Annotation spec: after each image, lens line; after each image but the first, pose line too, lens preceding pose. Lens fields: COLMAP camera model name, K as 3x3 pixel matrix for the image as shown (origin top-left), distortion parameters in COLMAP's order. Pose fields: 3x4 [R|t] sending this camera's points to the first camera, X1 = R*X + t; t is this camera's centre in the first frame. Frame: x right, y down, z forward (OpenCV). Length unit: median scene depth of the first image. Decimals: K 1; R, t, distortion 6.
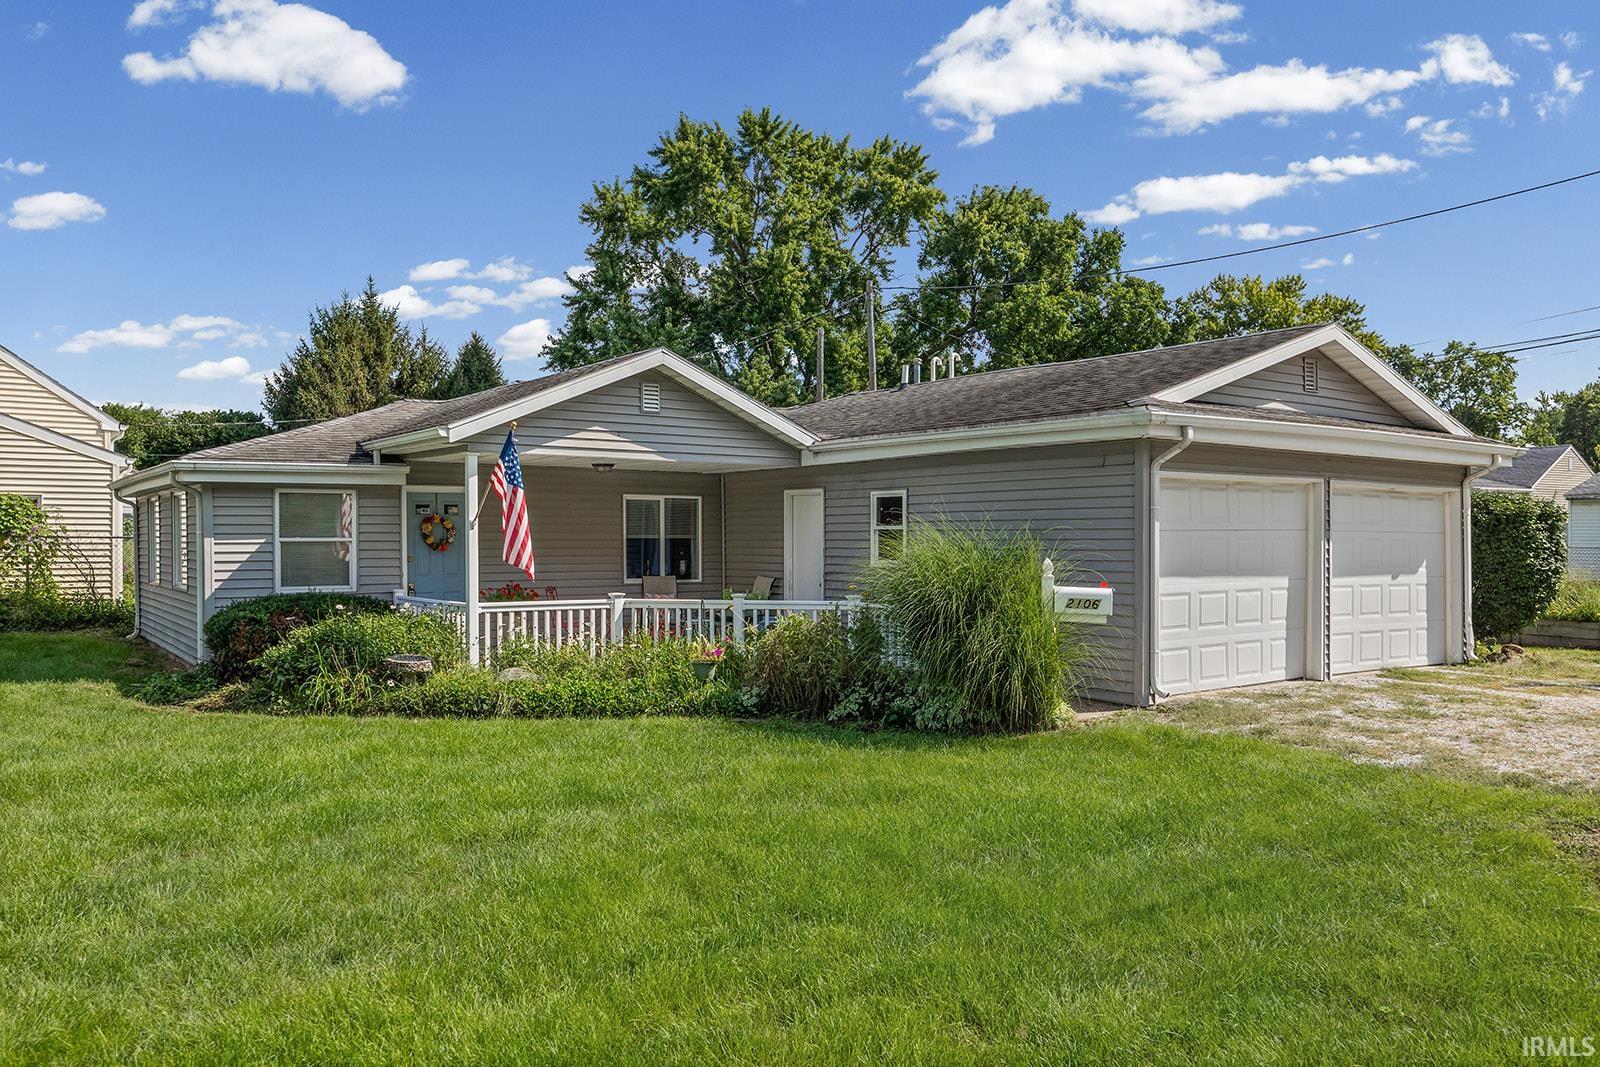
lens RADIAL K [[1158.3, 0, 800.0], [0, 1158.3, 533.5], [0, 0, 1]] dist [-0.002306, -0.001557]
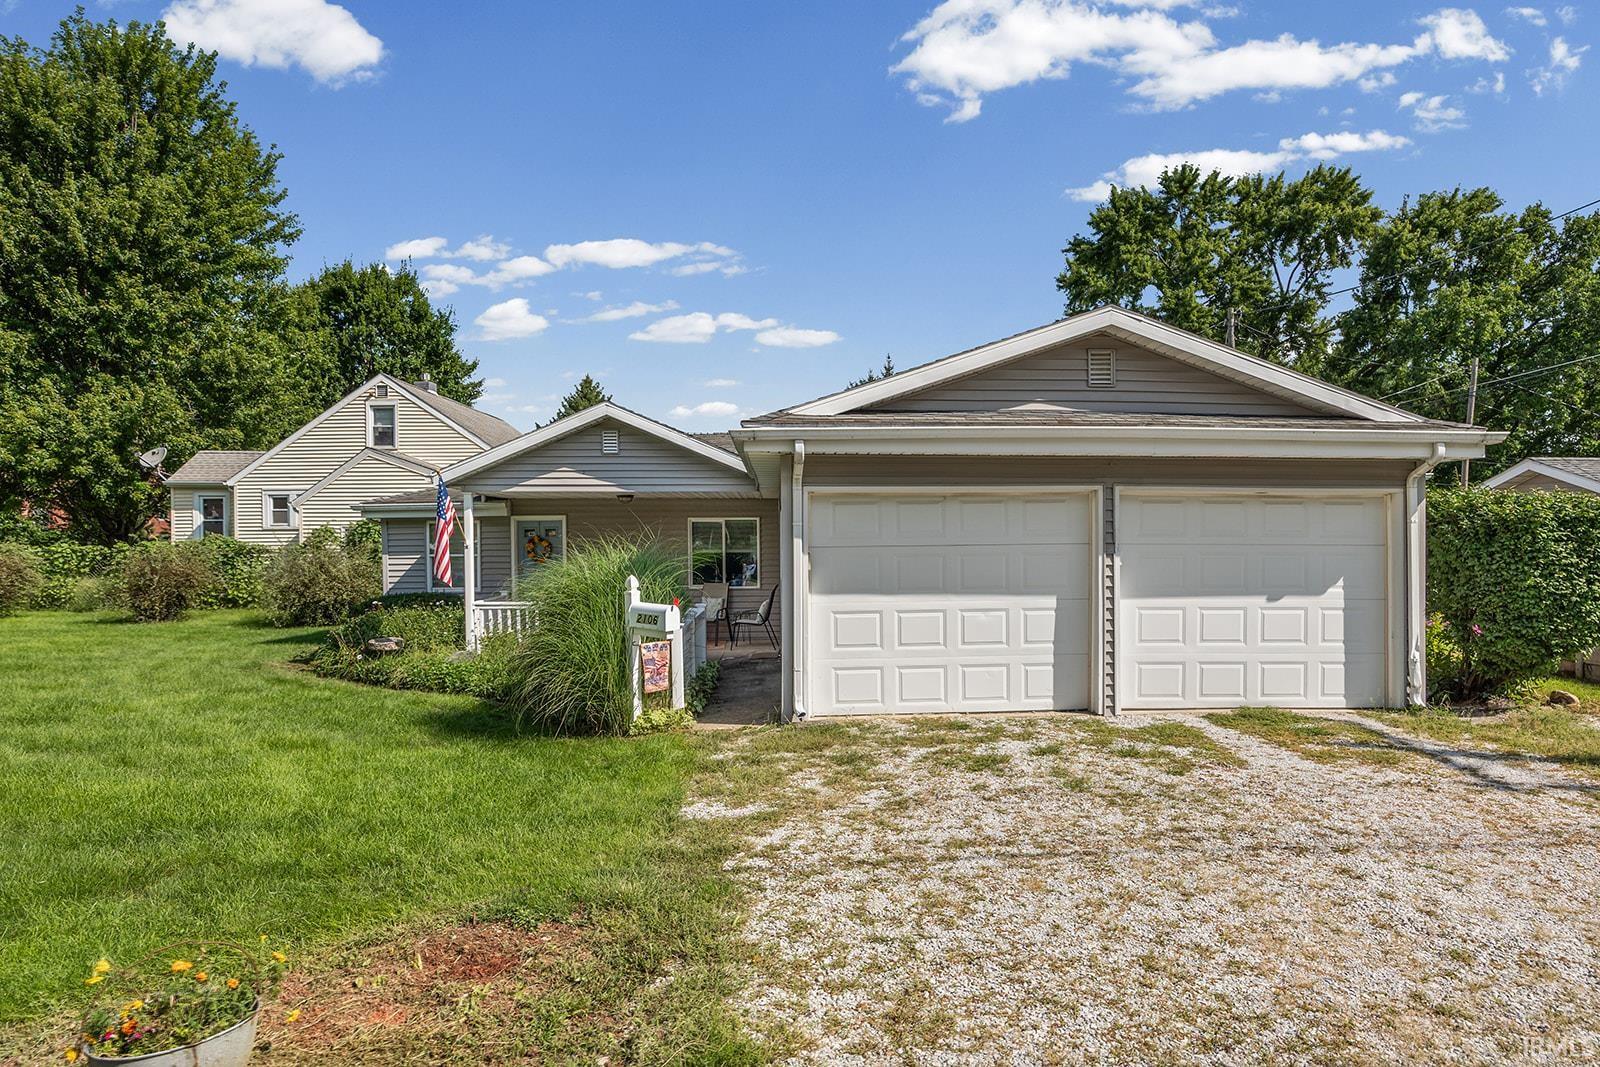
lens RADIAL K [[907.4, 0, 800.1], [0, 907.4, 554.6], [0, 0, 1]] dist [-0.007375, -0.001668]
pose [[0.856310, -0.001984, -0.516459, 0.536961], [0.008170, 0.999920, 0.009705, -0.002878], [0.516398, -0.012530, 0.856257, 0.255173]]
